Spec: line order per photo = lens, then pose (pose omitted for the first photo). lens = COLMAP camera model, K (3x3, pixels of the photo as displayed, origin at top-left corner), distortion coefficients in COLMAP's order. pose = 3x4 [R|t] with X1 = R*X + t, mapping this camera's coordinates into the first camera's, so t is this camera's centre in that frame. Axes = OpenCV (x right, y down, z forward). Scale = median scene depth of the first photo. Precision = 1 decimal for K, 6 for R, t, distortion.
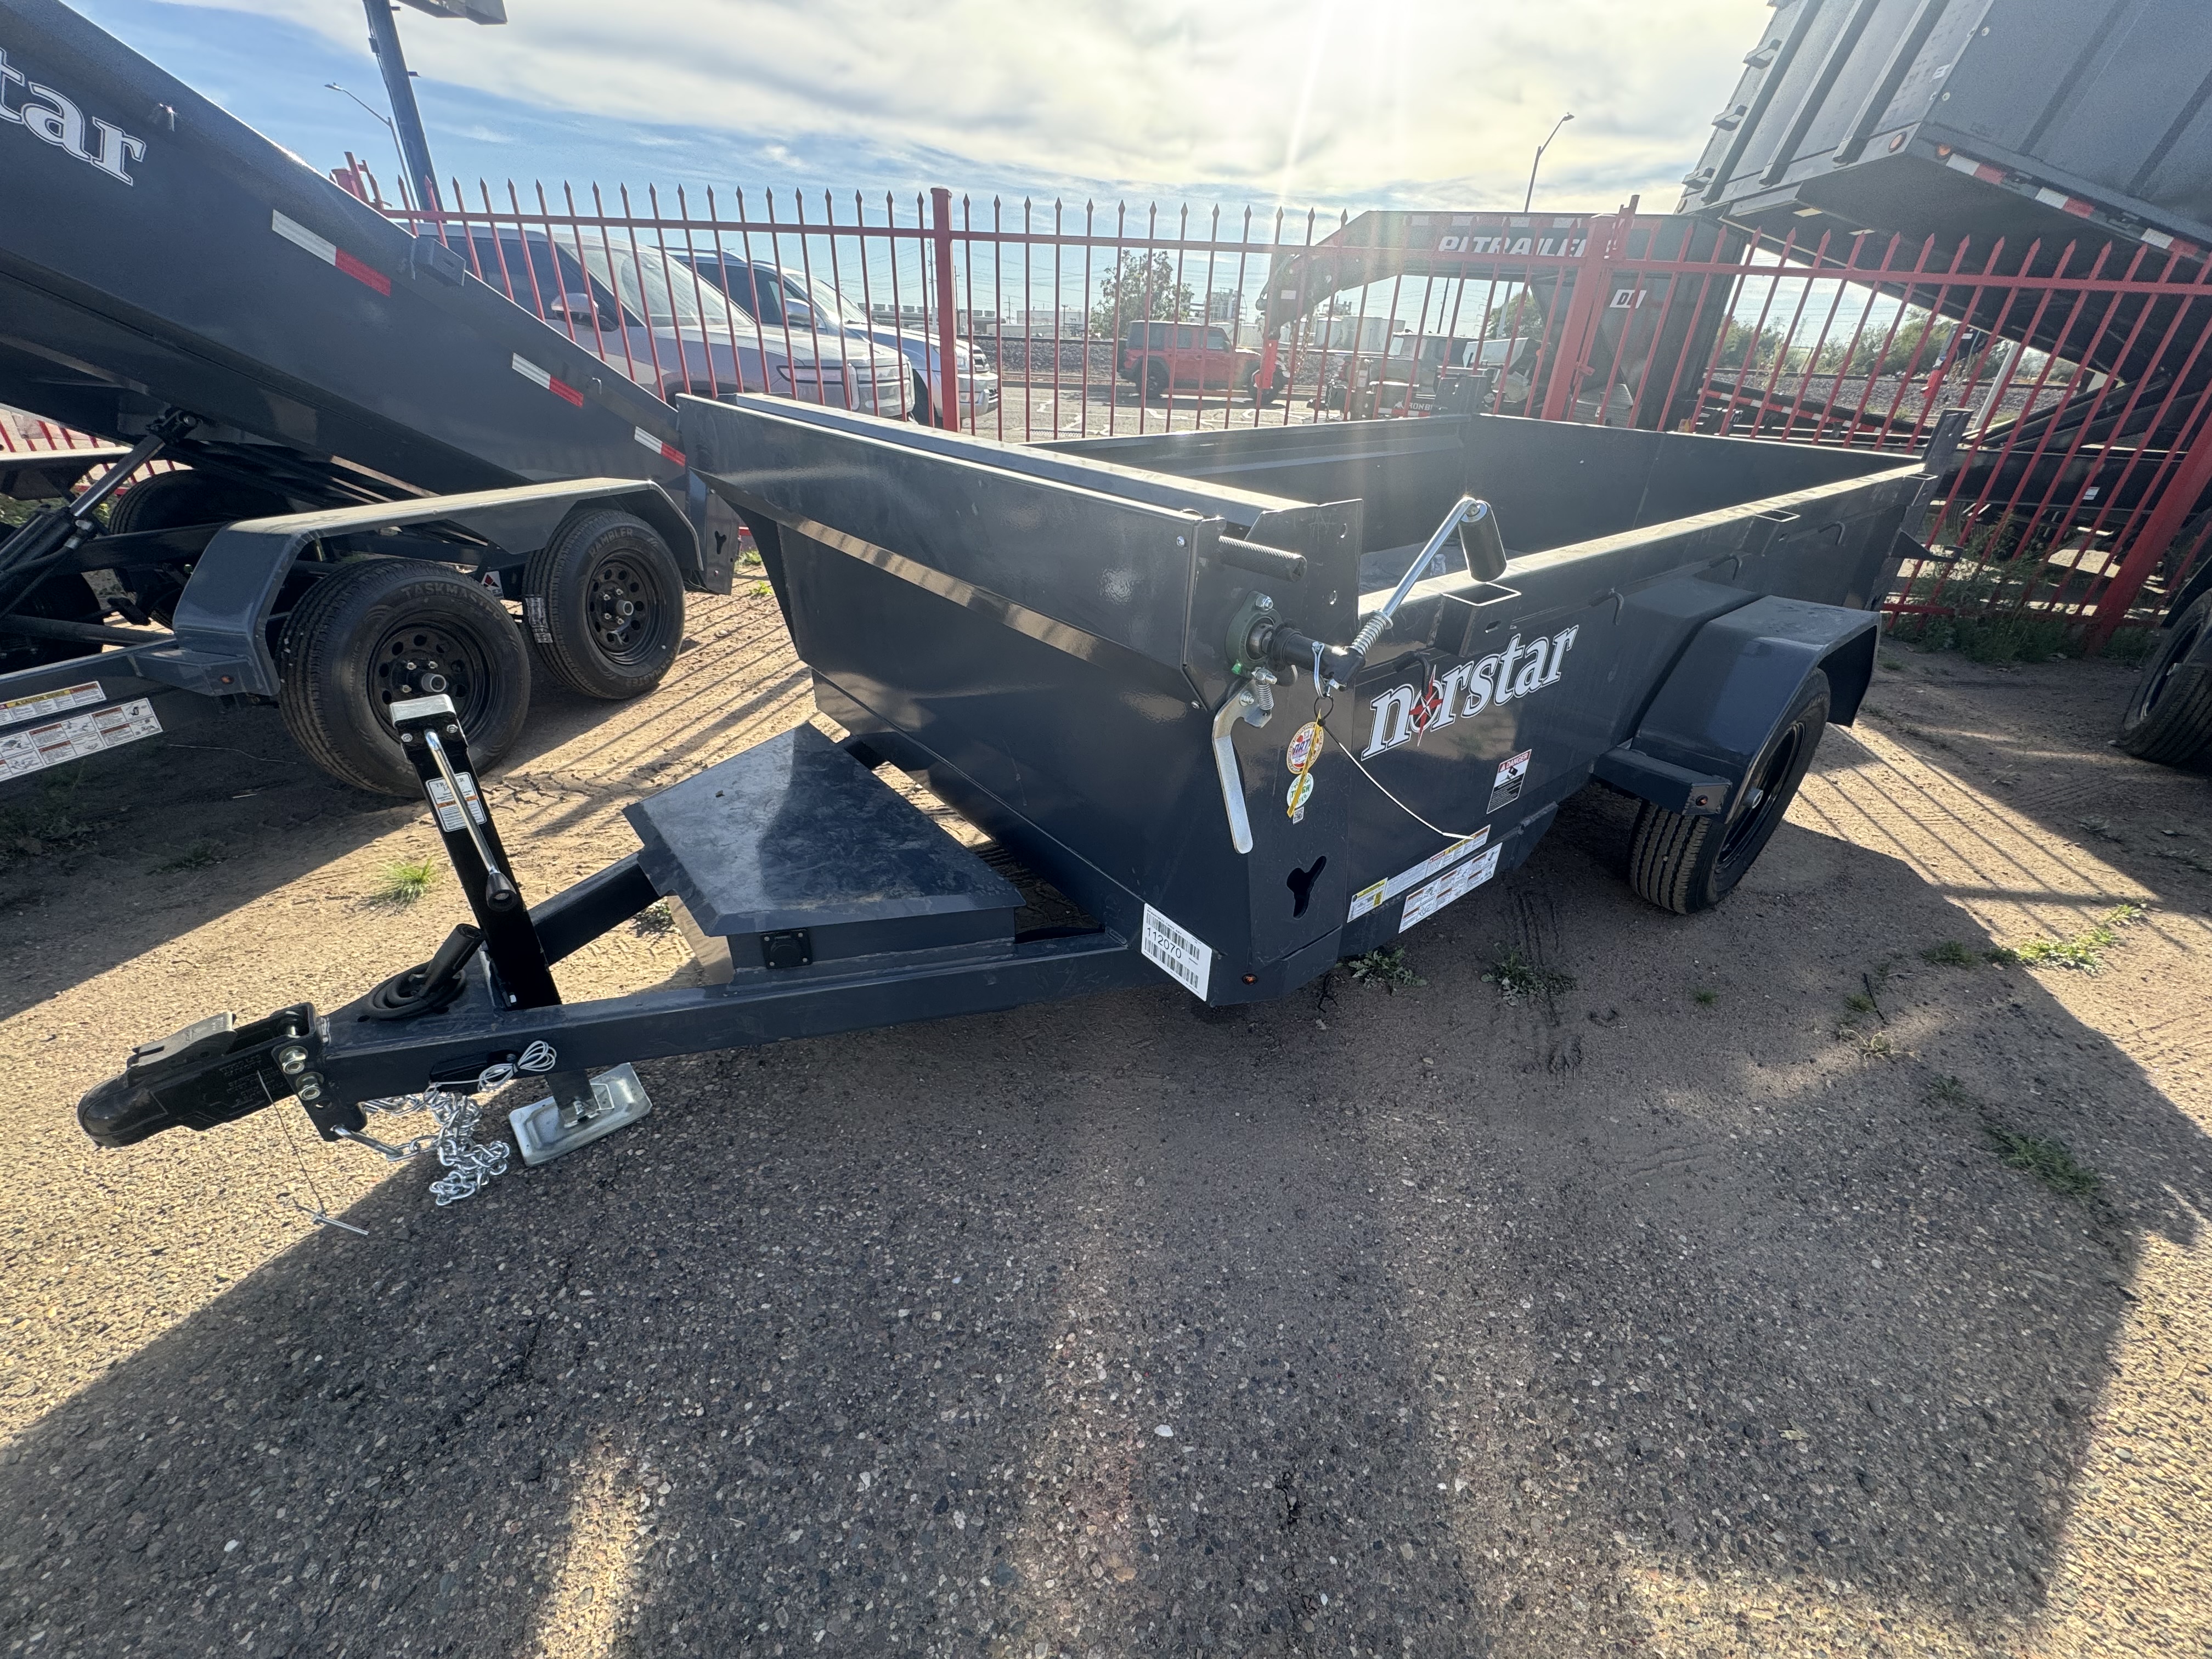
lens RADIAL K [[879.2, 0, 1101.7], [0, 879.2, 829.4], [0, 0, 1]] dist [0.000298, -0.001976]
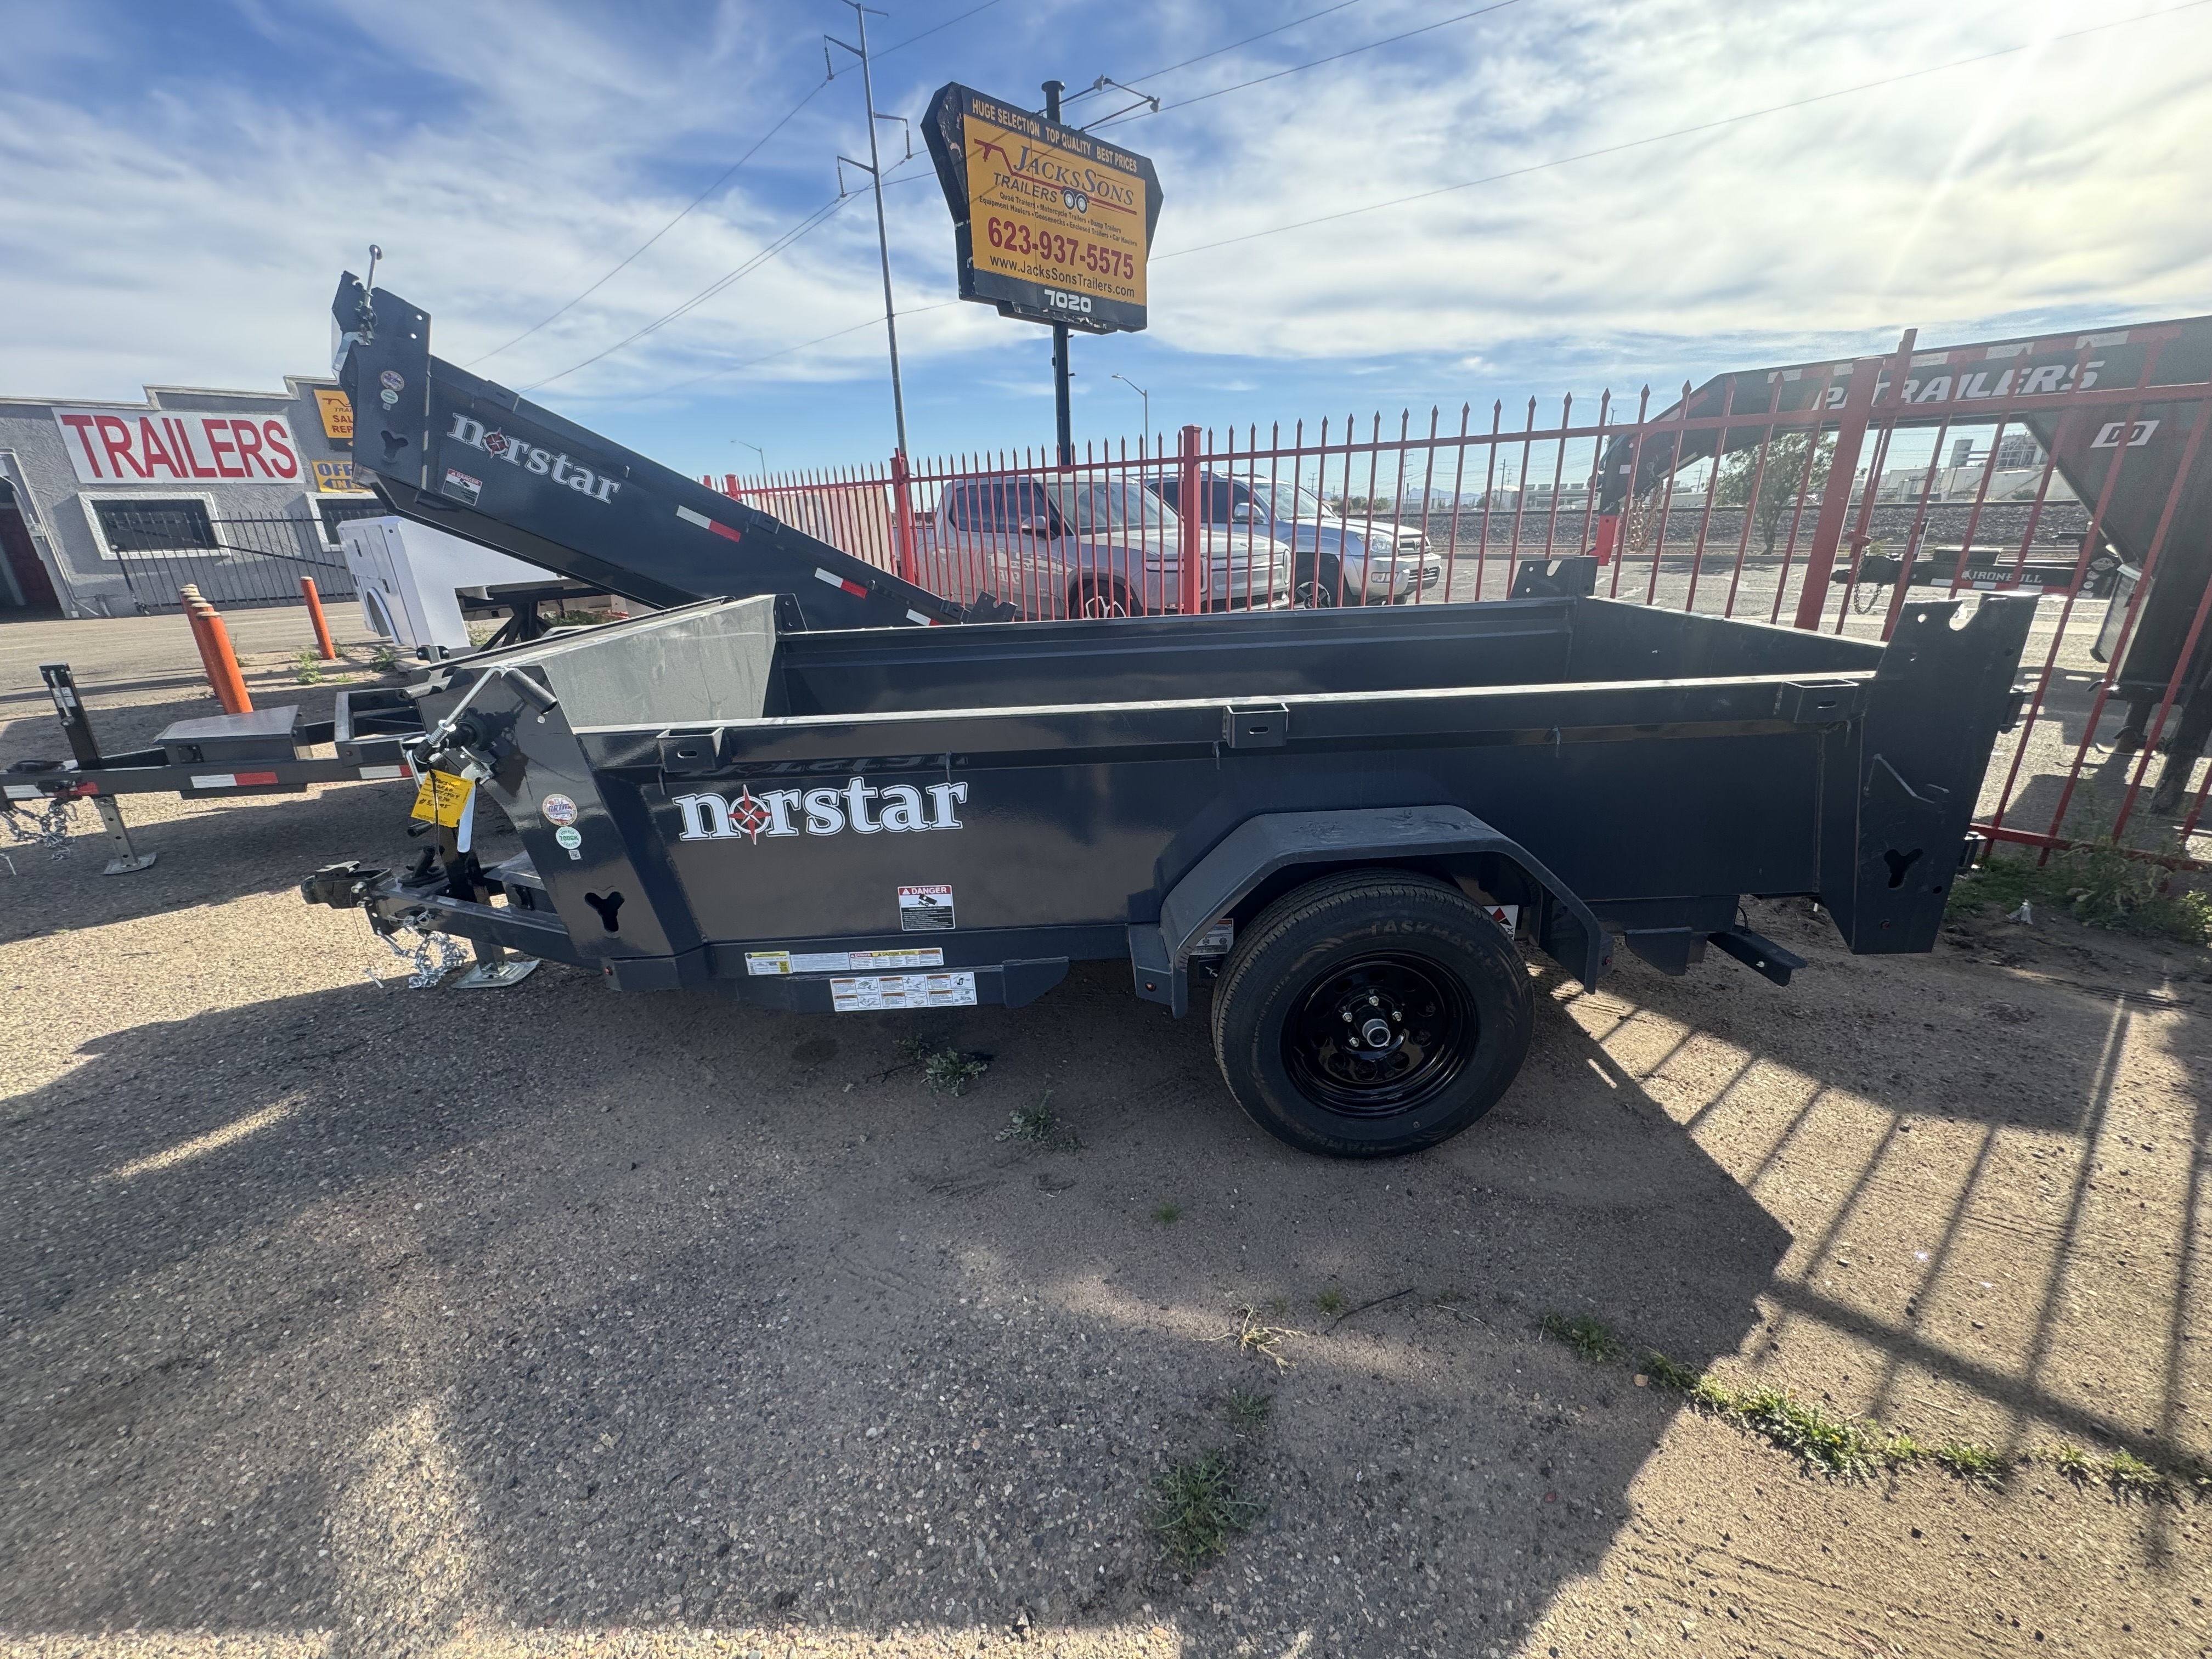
lens RADIAL K [[879.2, 0, 1101.7], [0, 879.2, 829.4], [0, 0, 1]] dist [0.000298, -0.001976]
pose [[0.788059, 0.150734, -0.596861, 0.991896], [-0.251578, 0.963757, -0.088777, -0.082842], [0.561847, 0.220118, 0.797418, 0.134601]]
